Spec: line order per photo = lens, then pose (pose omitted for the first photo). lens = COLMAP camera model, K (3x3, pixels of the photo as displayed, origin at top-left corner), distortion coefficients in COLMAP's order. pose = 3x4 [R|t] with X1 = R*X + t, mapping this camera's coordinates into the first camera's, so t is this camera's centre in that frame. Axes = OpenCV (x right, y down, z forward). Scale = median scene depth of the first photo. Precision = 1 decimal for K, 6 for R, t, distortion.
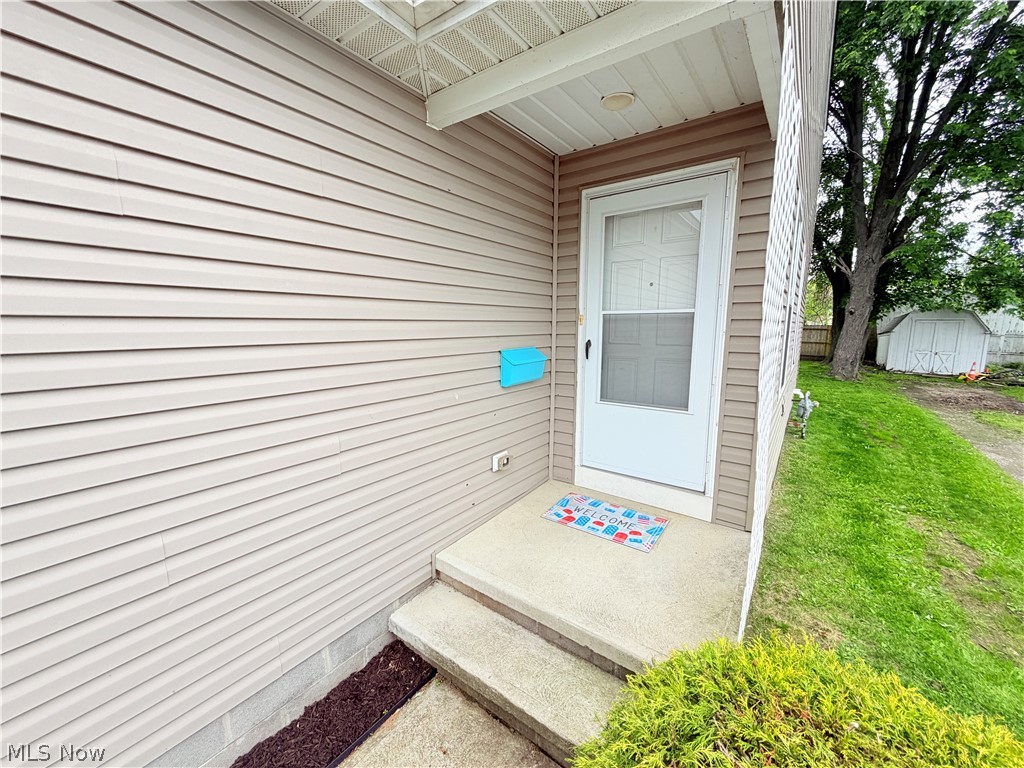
lens RADIAL K [[408.3, 0, 507.3], [0, 408.3, 383.7], [0, 0, 1]] dist [-0.002291, 0.001095]
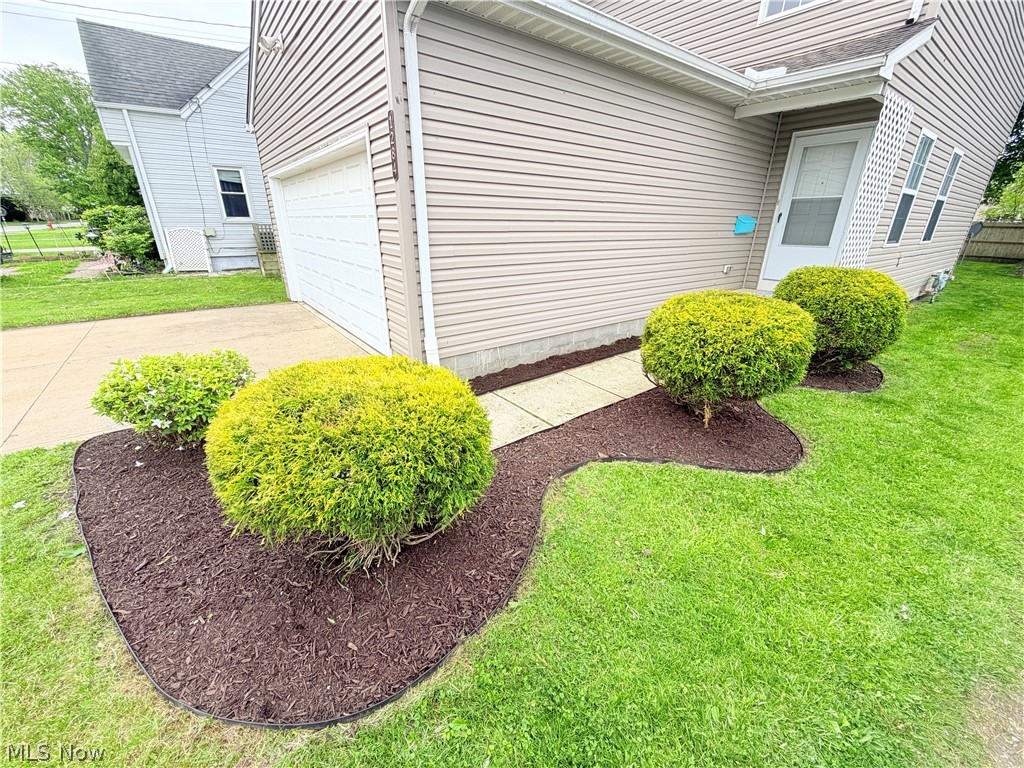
lens RADIAL K [[408.3, 0, 513.5], [0, 408.3, 386.3], [0, 0, 1]] dist [-0.002291, 0.001095]
pose [[0.958379, 0.116430, -0.260678, -0.456376], [-0.052703, 0.969522, 0.239267, 0.320735], [0.280591, -0.215570, 0.935306, -1.492059]]
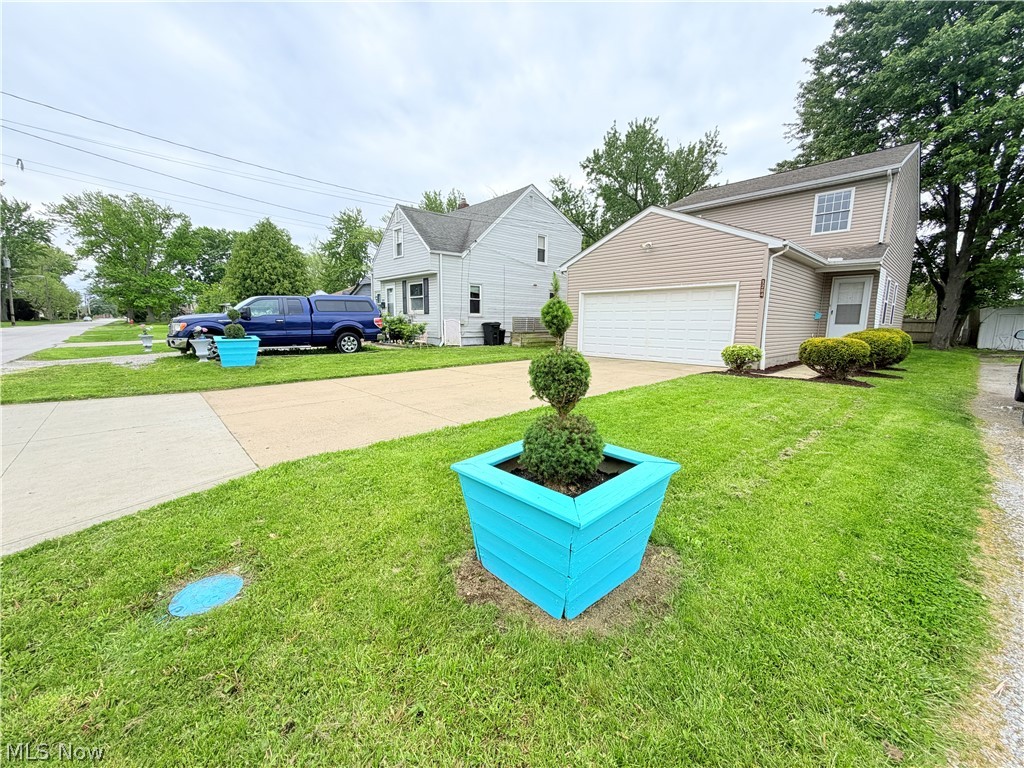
lens RADIAL K [[408.3, 0, 514.2], [0, 408.3, 384.2], [0, 0, 1]] dist [-0.002291, 0.001095]
pose [[0.982537, 0.038385, -0.182067, -2.369067], [-0.038310, 0.999258, 0.003929, 0.812828], [0.182083, 0.003114, 0.983278, -3.997520]]
